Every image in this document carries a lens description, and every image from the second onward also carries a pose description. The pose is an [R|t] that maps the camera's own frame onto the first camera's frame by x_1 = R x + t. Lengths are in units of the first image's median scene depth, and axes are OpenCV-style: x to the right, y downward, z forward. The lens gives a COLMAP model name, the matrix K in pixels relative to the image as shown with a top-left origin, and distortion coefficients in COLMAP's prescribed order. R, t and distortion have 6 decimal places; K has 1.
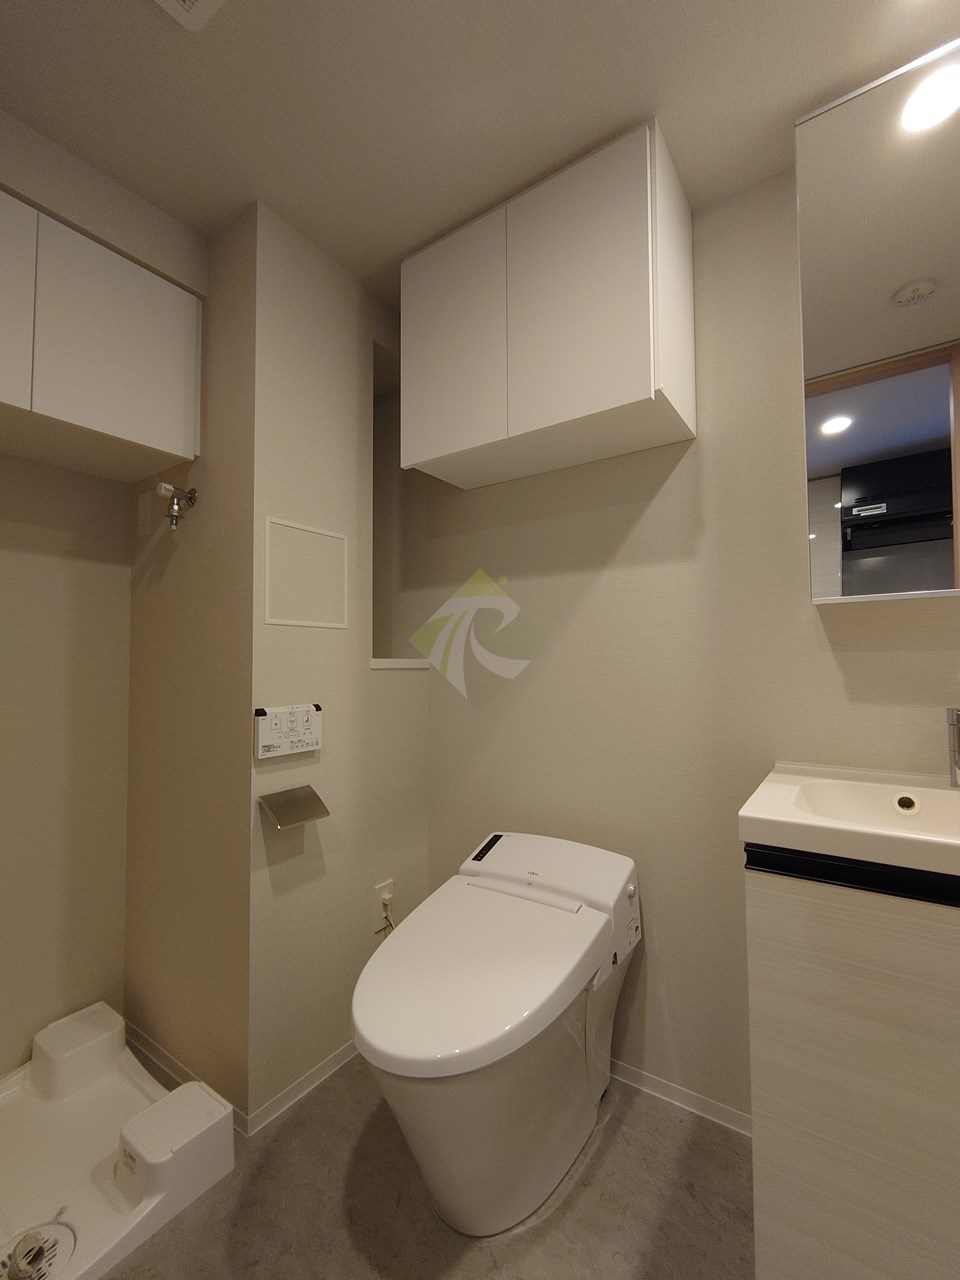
lens RADIAL K [[547.5, 0, 480.0], [0, 547.5, 640.0], [0, 0, 1]] dist [0.000981, -0.001849]
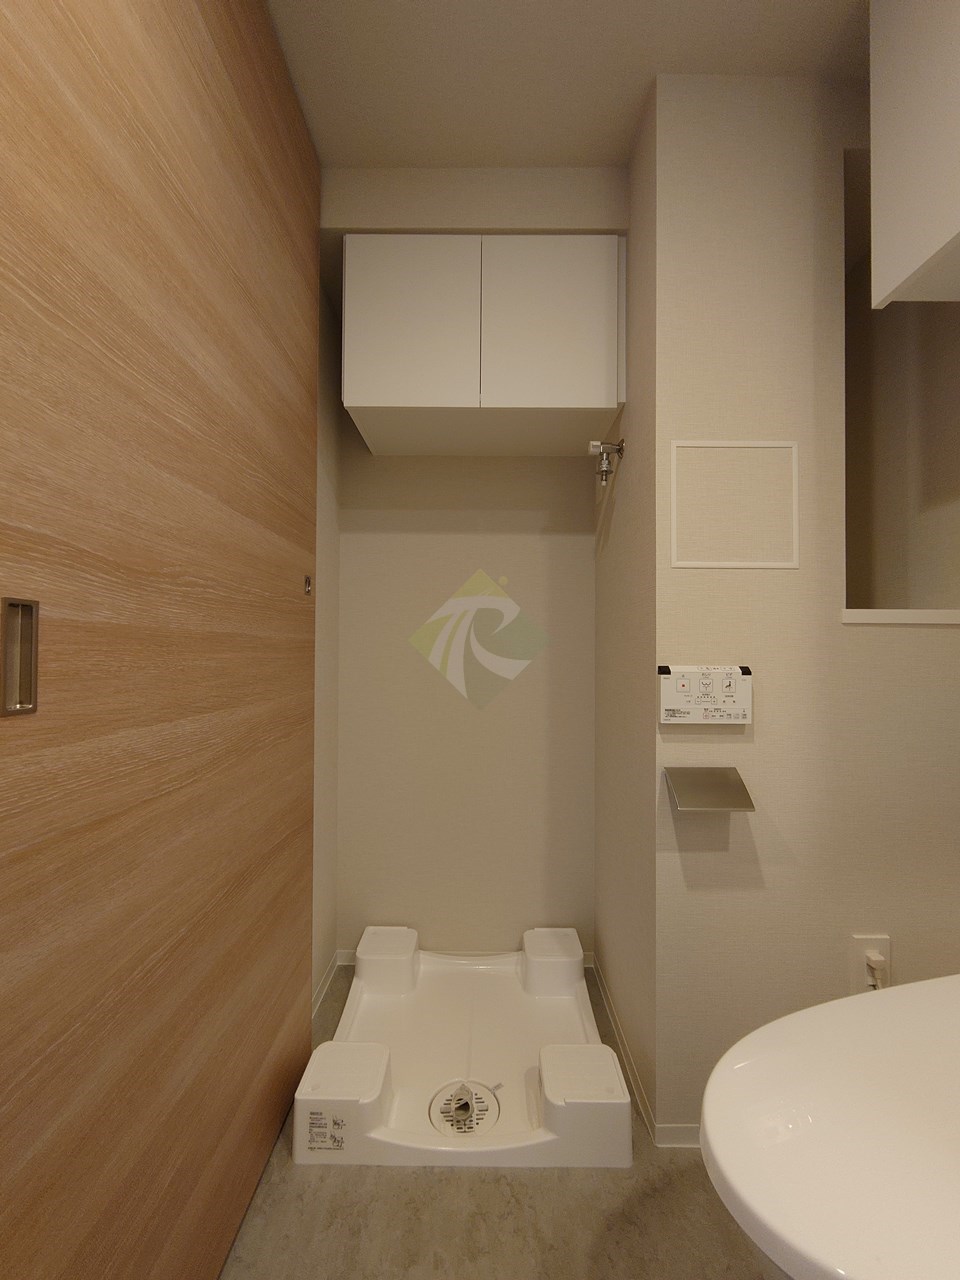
lens RADIAL K [[547.5, 0, 480.0], [0, 547.5, 640.0], [0, 0, 1]] dist [0.000981, -0.001849]
pose [[0.565028, -0.003653, -0.825063, 0.137592], [0.024187, 0.999634, 0.012138, 0.063323], [0.824717, -0.026814, 0.564910, 0.259253]]
